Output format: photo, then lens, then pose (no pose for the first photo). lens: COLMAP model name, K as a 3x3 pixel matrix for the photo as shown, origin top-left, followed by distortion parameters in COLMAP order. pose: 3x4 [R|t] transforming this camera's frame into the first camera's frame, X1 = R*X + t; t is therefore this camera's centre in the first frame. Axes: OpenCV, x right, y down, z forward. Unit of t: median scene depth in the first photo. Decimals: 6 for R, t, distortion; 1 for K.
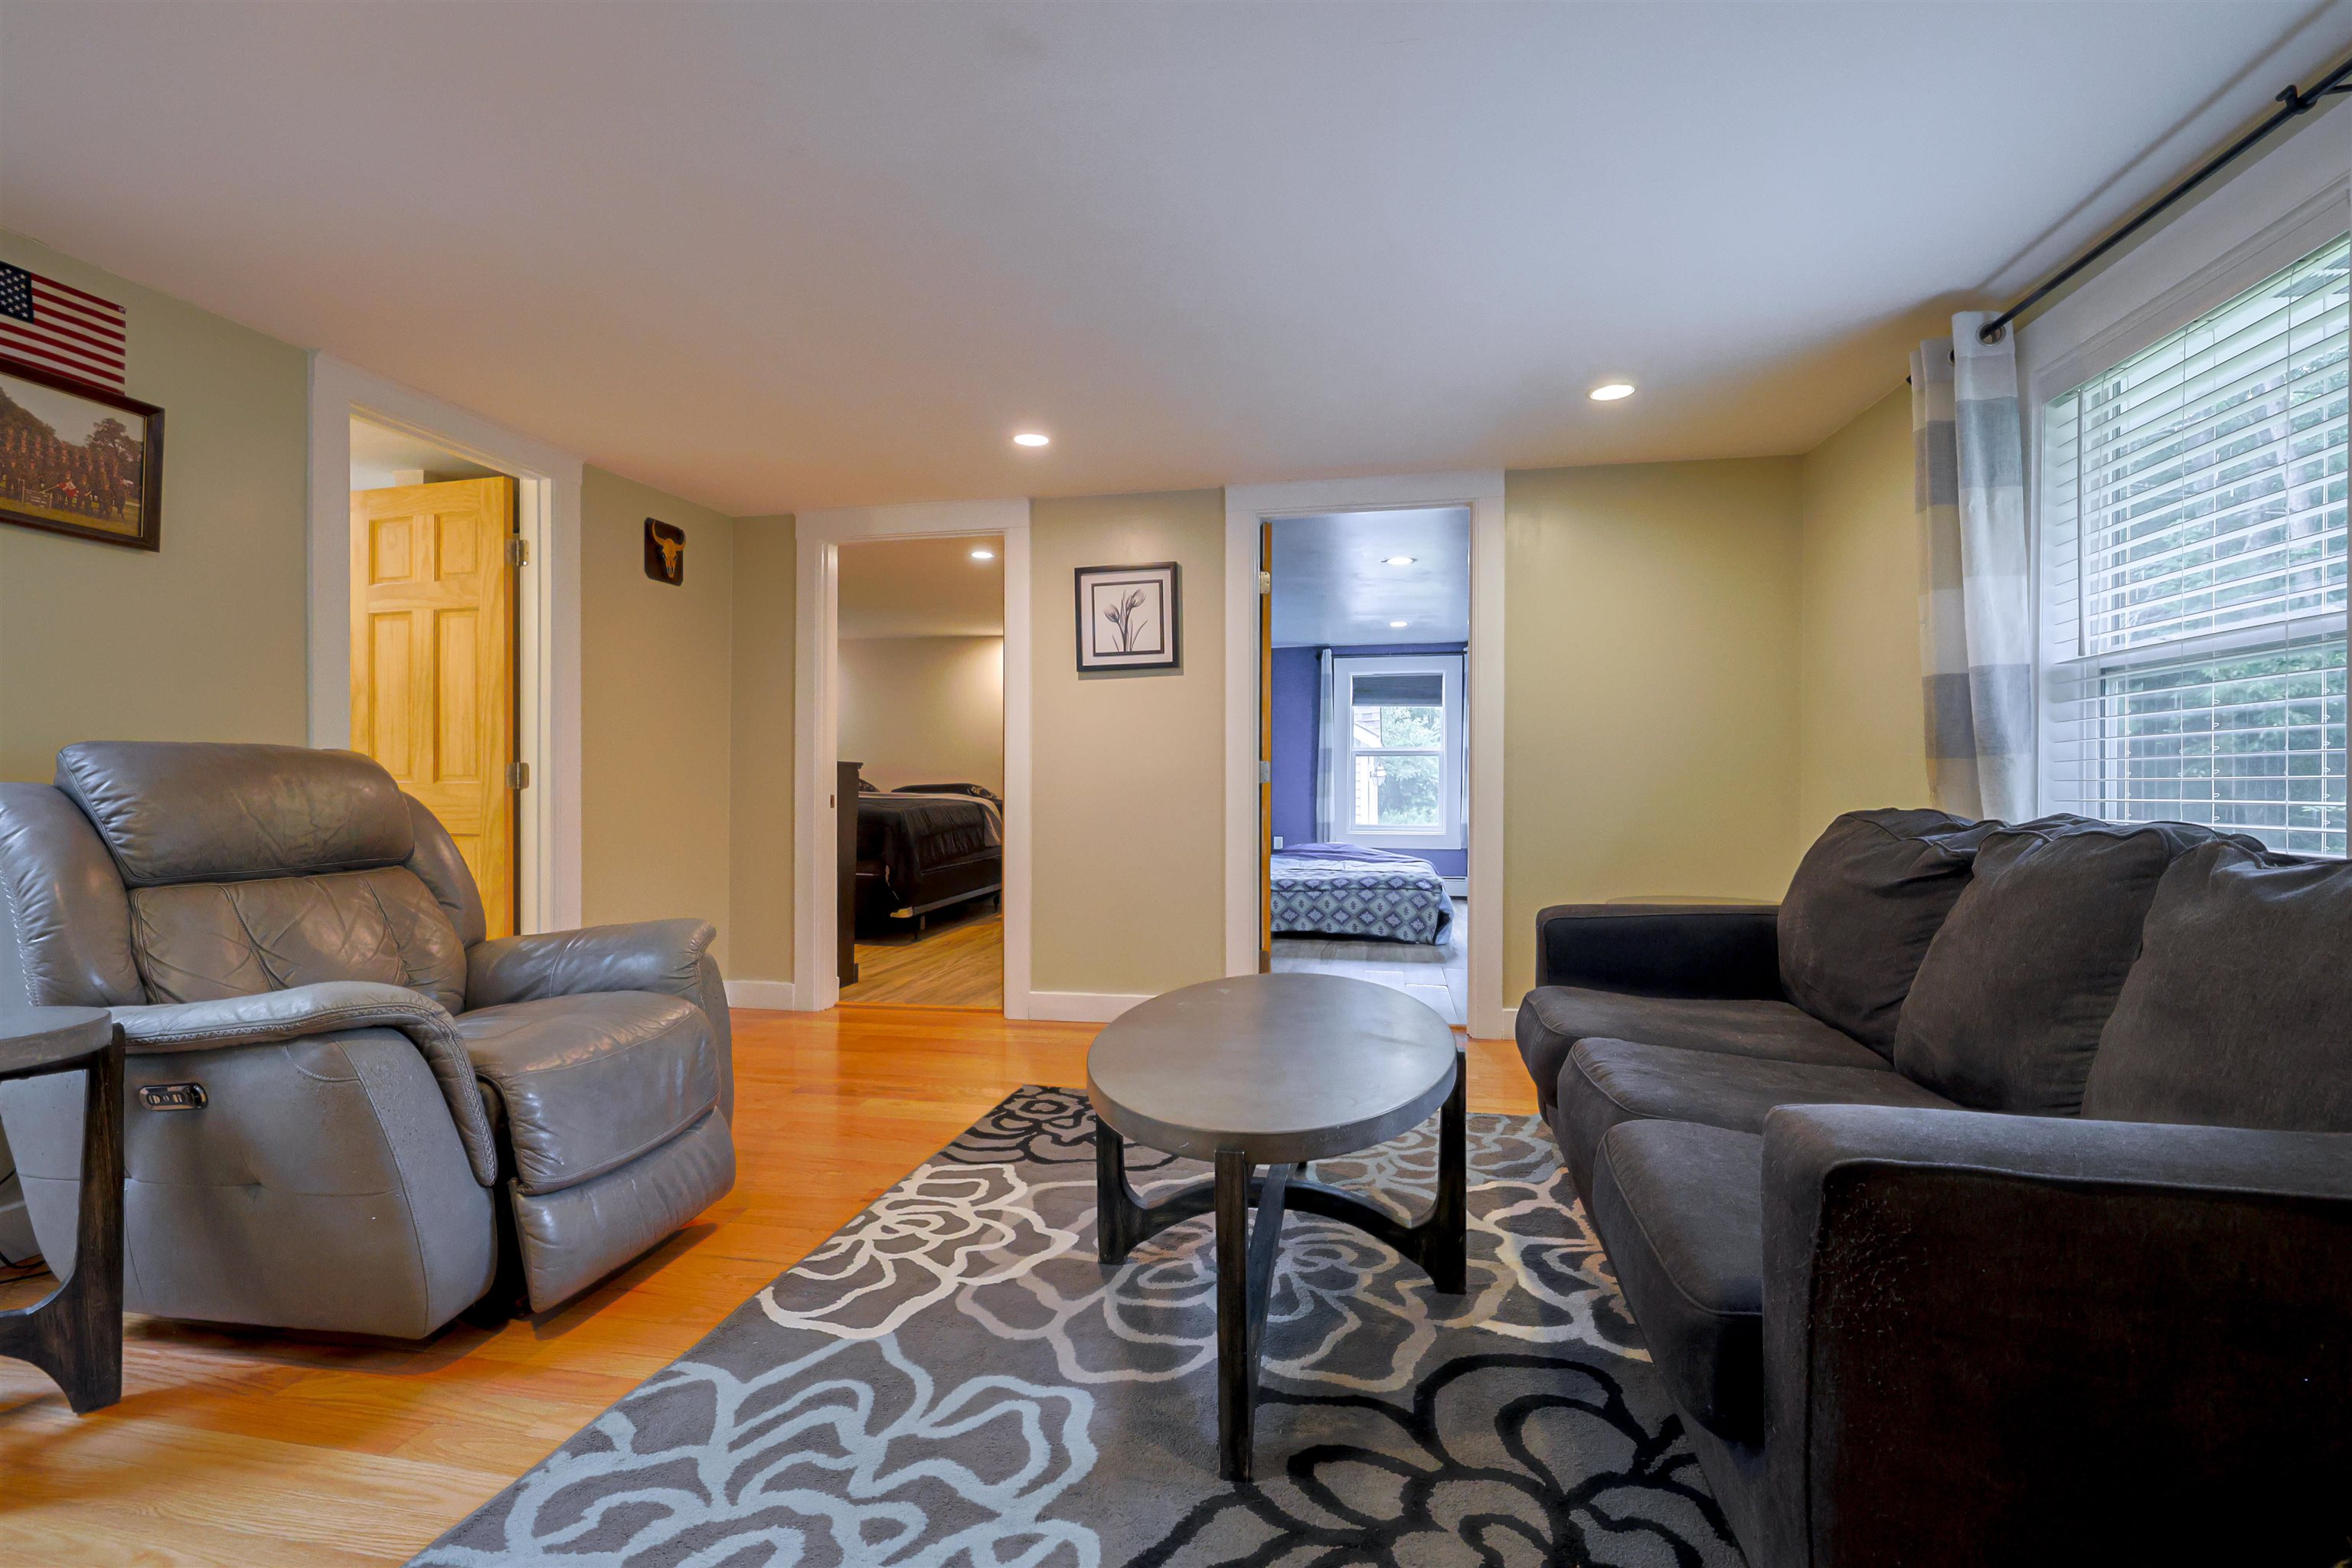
lens RADIAL K [[1054.8, 0, 1183.3], [0, 1054.8, 785.5], [0, 0, 1]] dist [-0.001106, -0.000304]
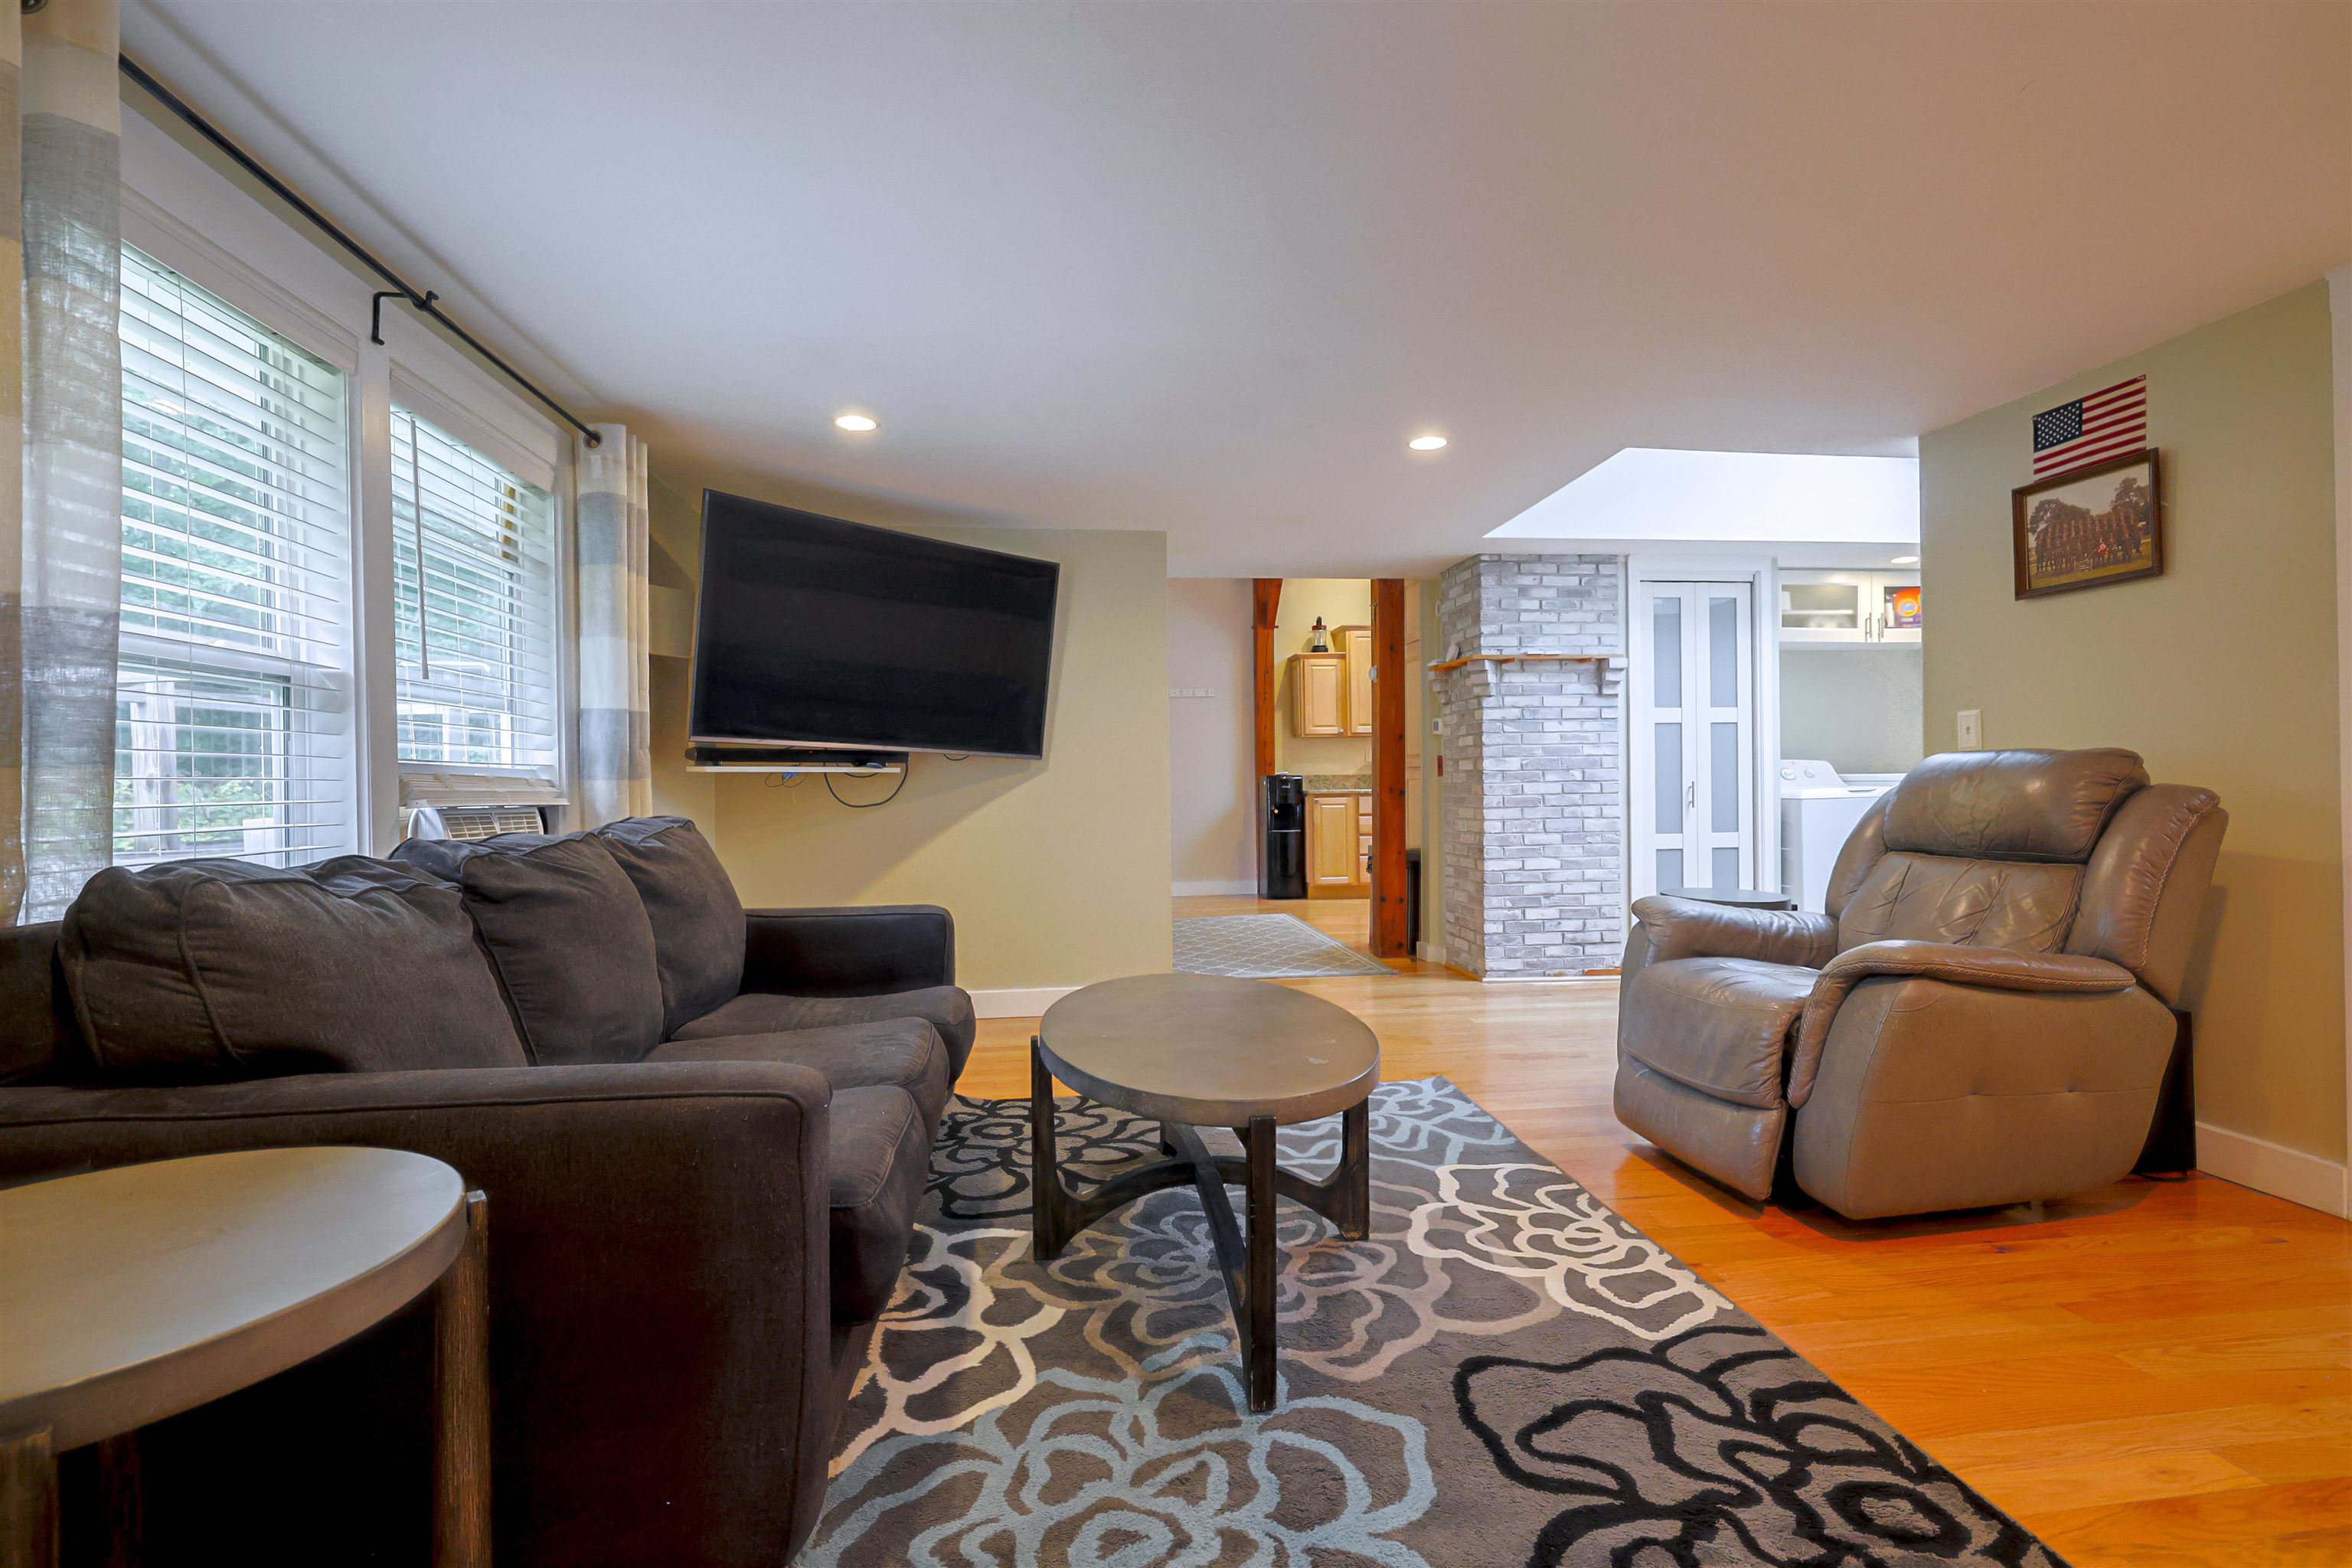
lens RADIAL K [[1030.4, 0, 1176.0], [0, 1030.4, 784.0], [0, 0, 1]] dist [0.001236, 0.000024]
pose [[-0.949374, 0.012634, -0.313894, 0.406124], [0.012528, 0.999919, 0.002356, -0.014043], [0.313898, -0.001696, -0.949455, 1.836494]]
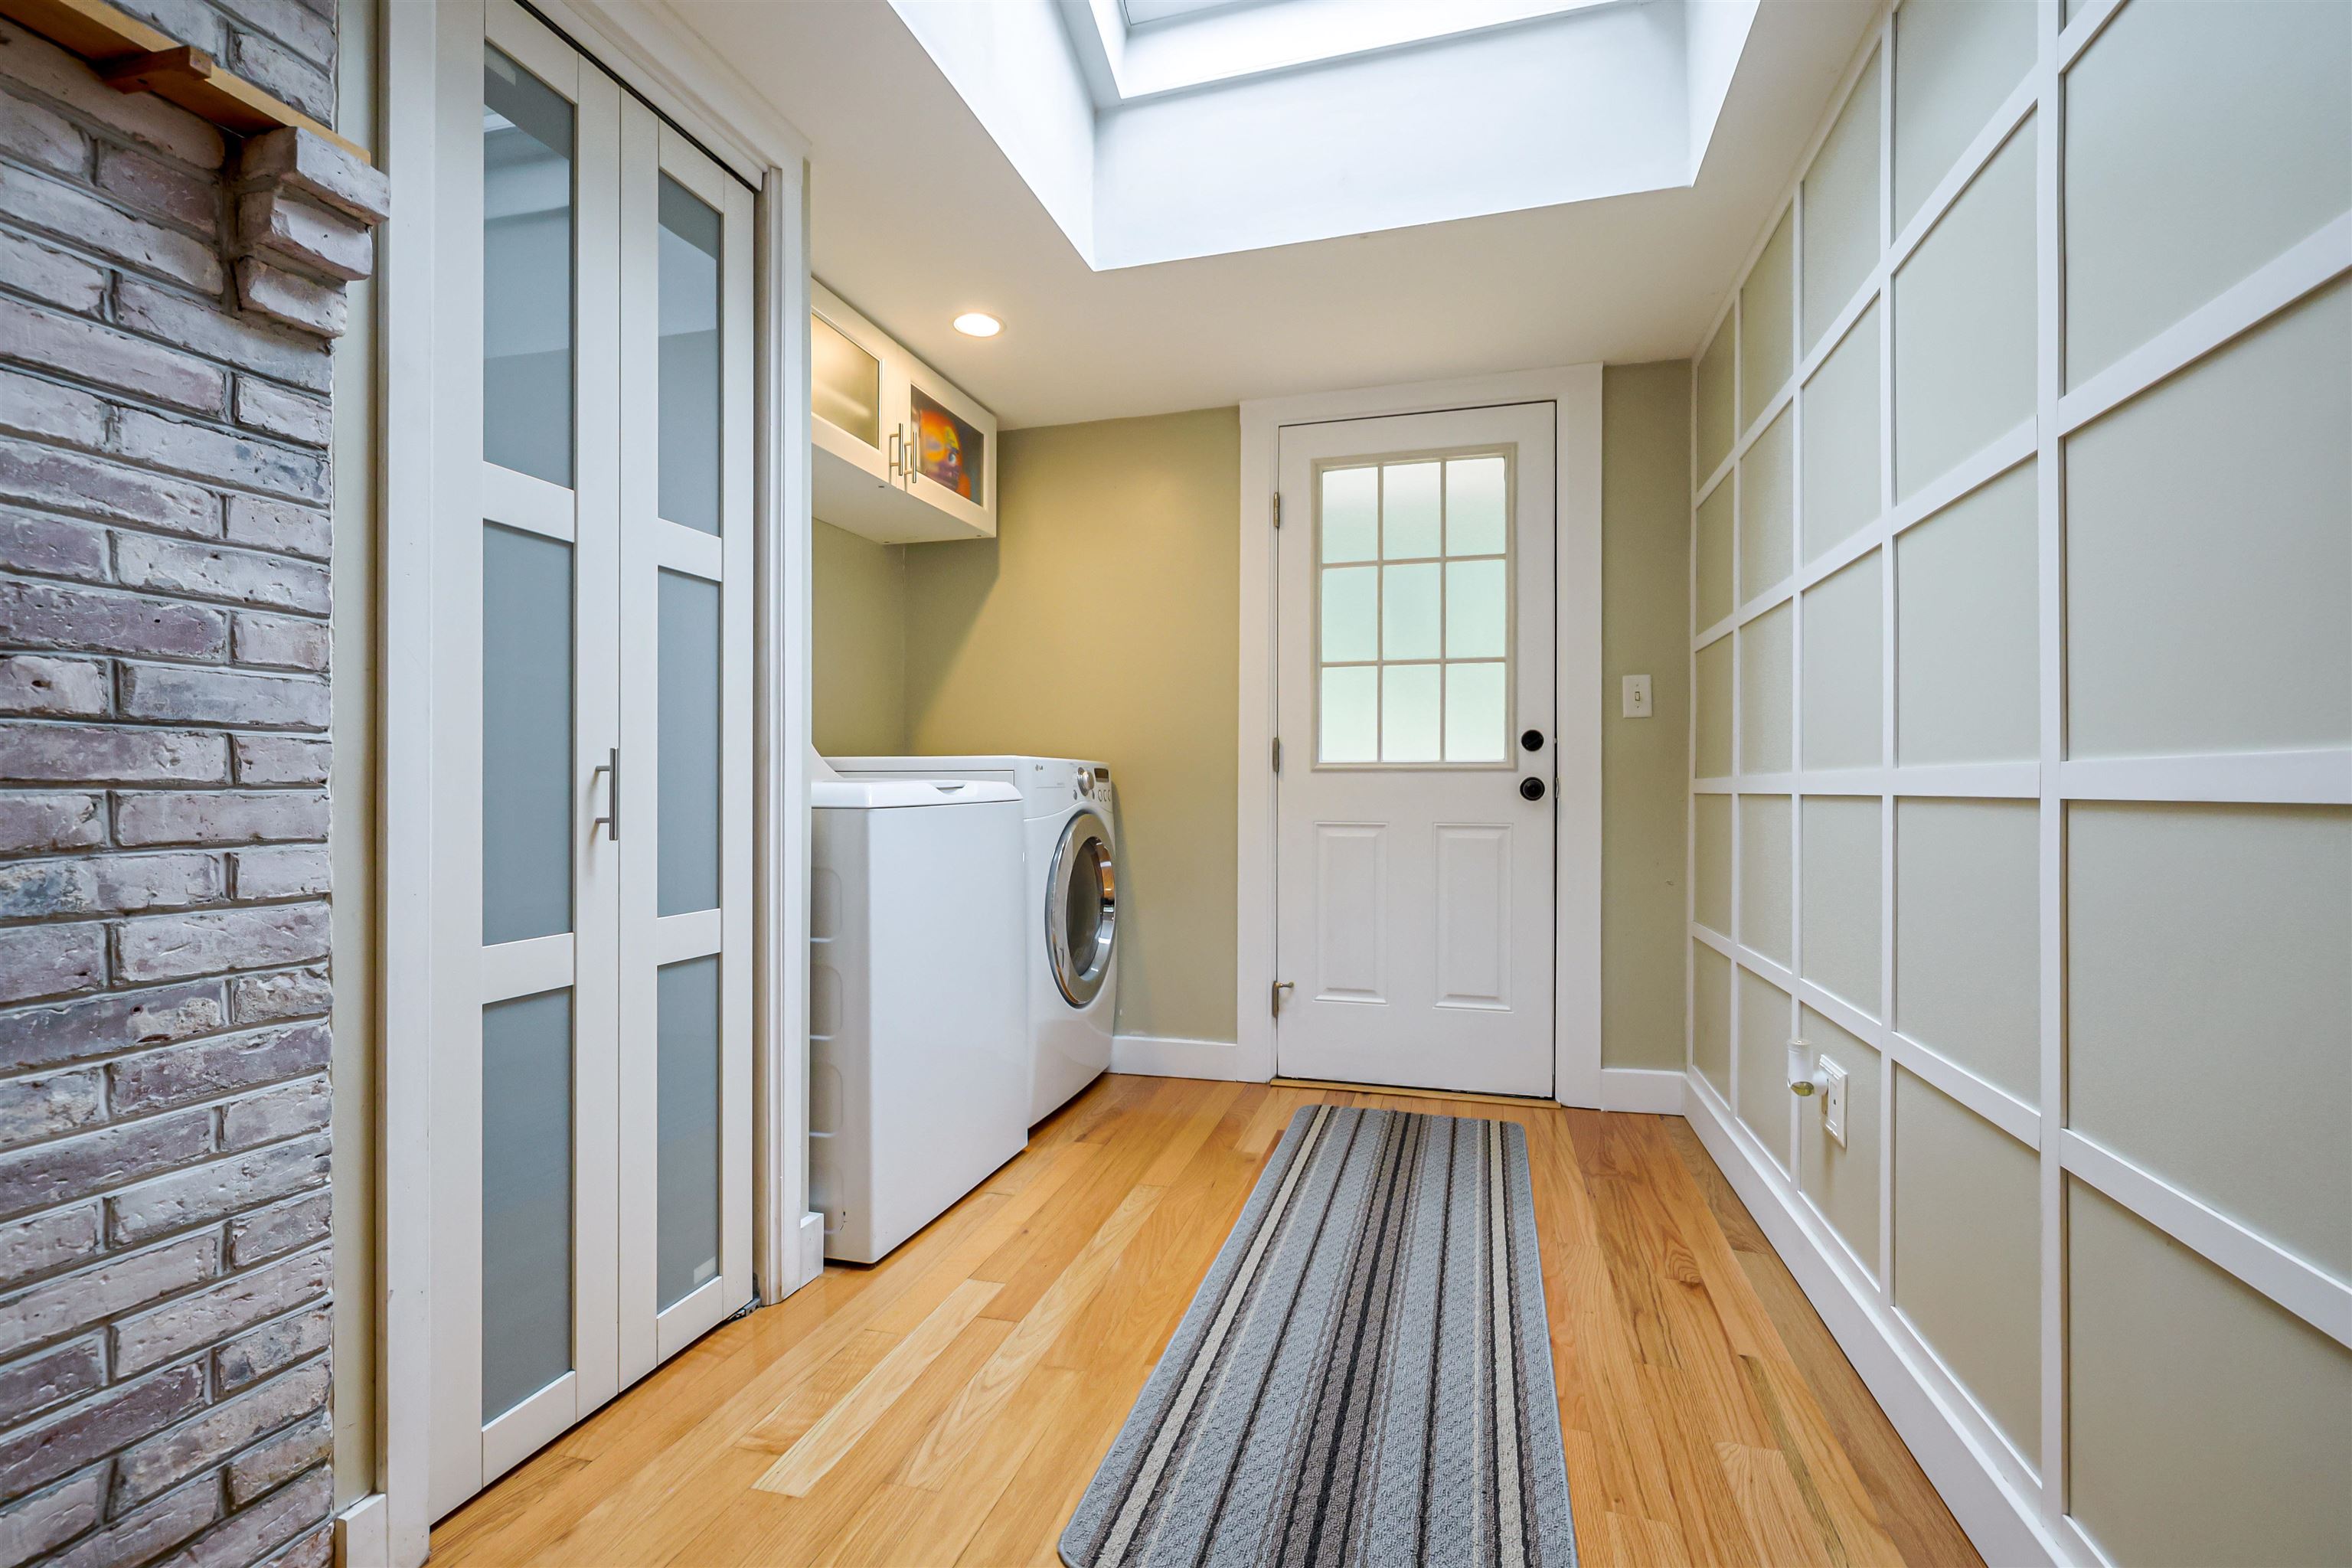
lens RADIAL K [[1054.8, 0, 1183.3], [0, 1054.8, 785.5], [0, 0, 1]] dist [-0.001106, -0.000304]
pose [[-0.081031, -0.000637, -0.996711, -0.795079], [-0.000090, 1.000000, -0.000632, 0.024767], [0.996712, 0.000039, -0.081031, 0.394796]]
